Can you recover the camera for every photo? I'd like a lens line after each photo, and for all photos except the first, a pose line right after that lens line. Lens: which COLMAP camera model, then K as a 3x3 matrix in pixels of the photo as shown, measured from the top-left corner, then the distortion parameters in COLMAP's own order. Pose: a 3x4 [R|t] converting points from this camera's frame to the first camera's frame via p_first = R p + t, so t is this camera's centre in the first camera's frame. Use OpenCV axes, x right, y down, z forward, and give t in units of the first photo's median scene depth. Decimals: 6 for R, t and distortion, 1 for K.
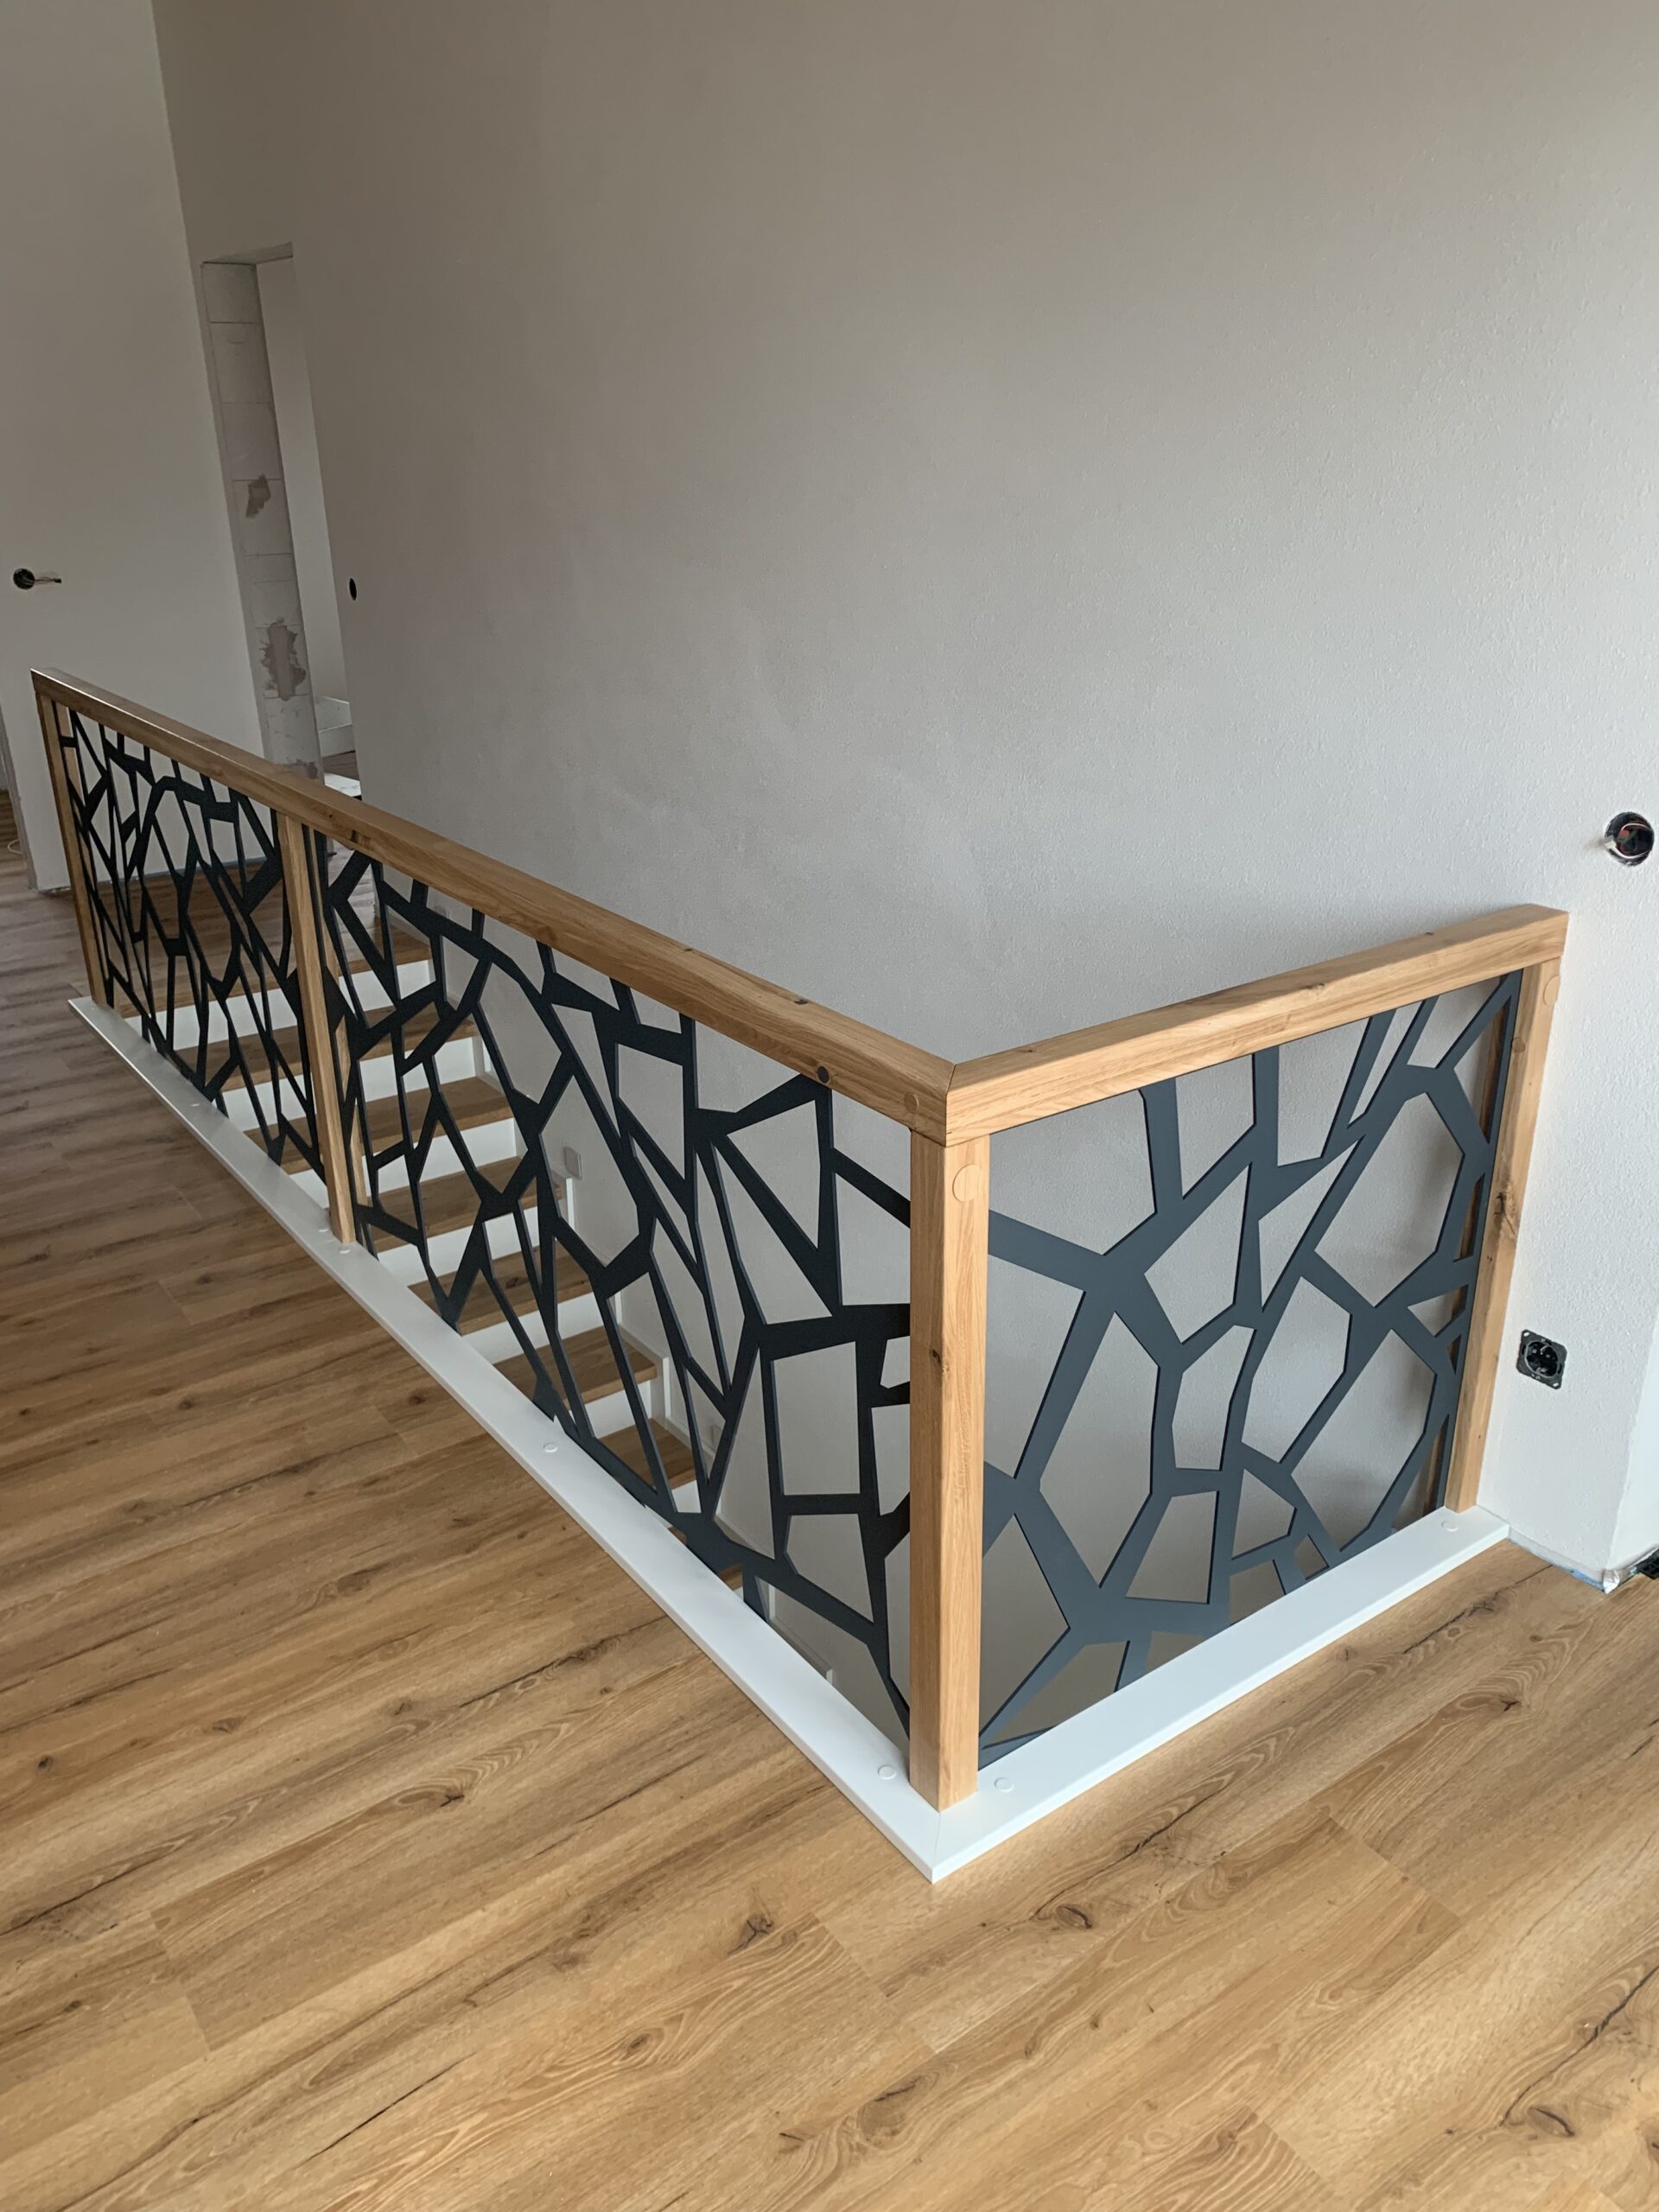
lens RADIAL K [[1706.2, 0, 829.5], [0, 1706.2, 1106.0], [0, 0, 1]] dist [0.014037, 0.003711]
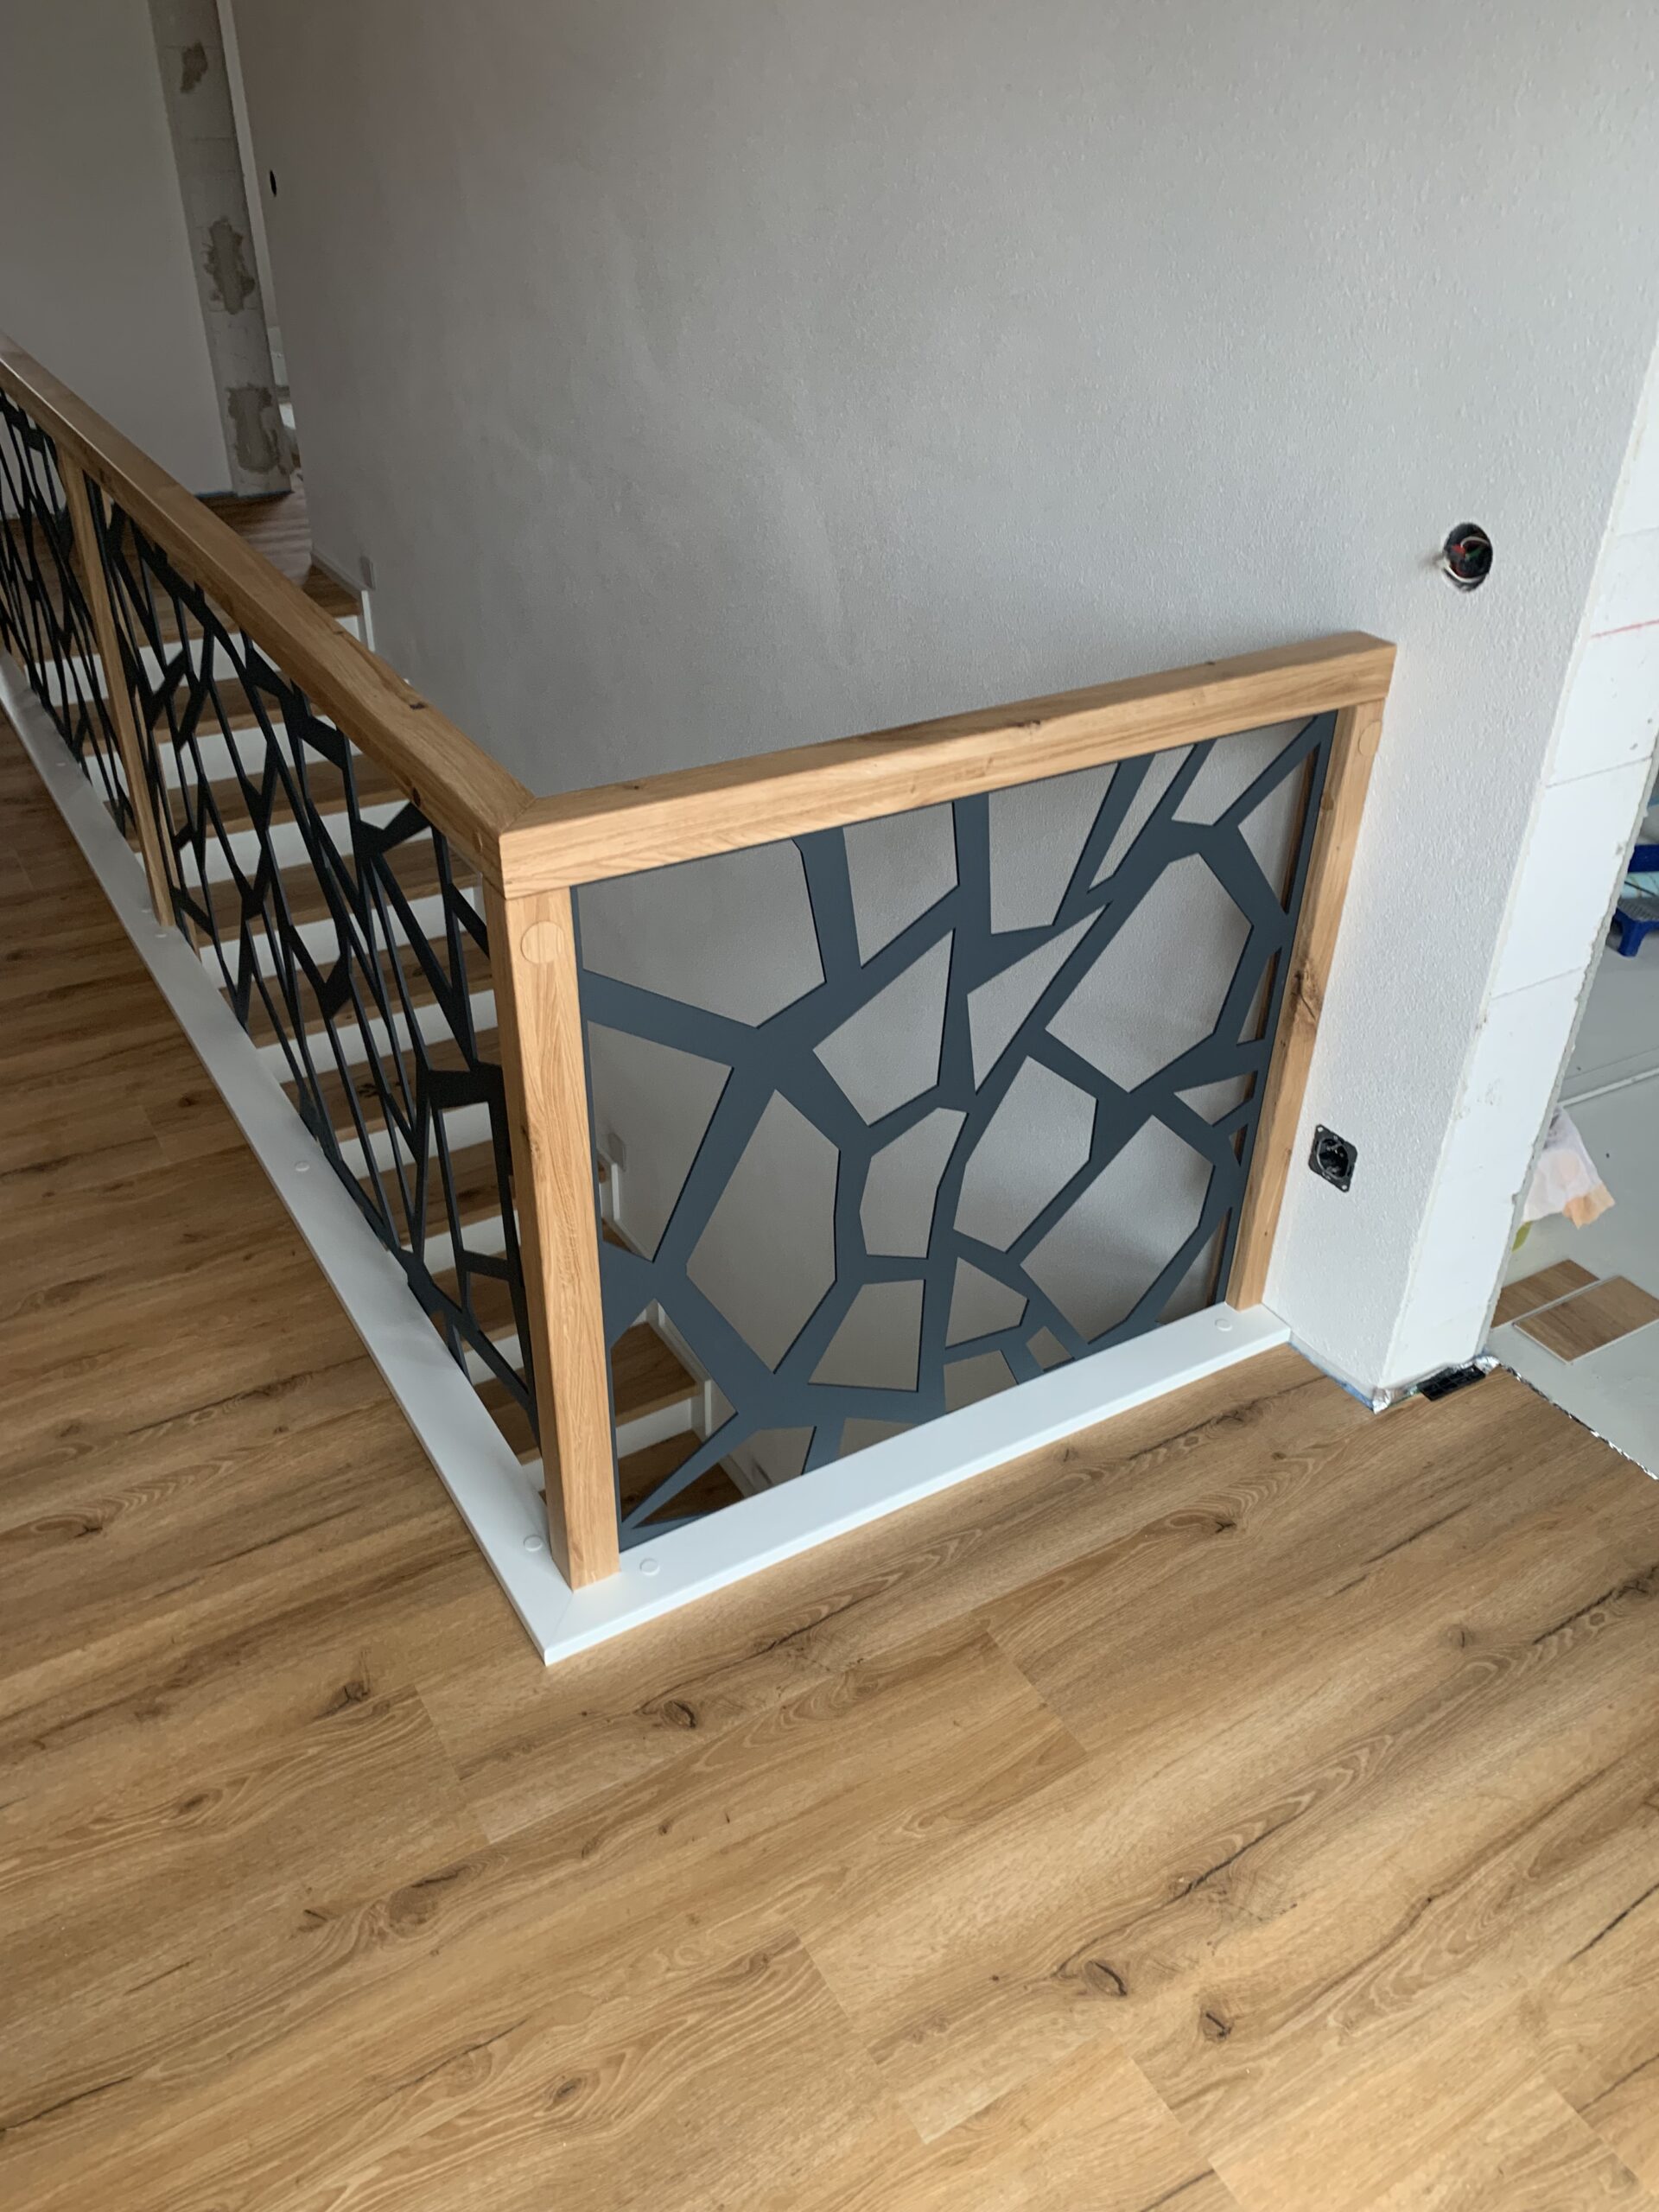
lens RADIAL K [[1691.4, 0, 829.5], [0, 1691.4, 1106.0], [0, 0, 1]] dist [0.004605, 0.005912]
pose [[0.995312, 0.070409, -0.066306, 0.248941], [-0.056317, 0.979284, 0.194504, -0.041661], [0.078627, -0.189858, 0.978658, 0.143168]]
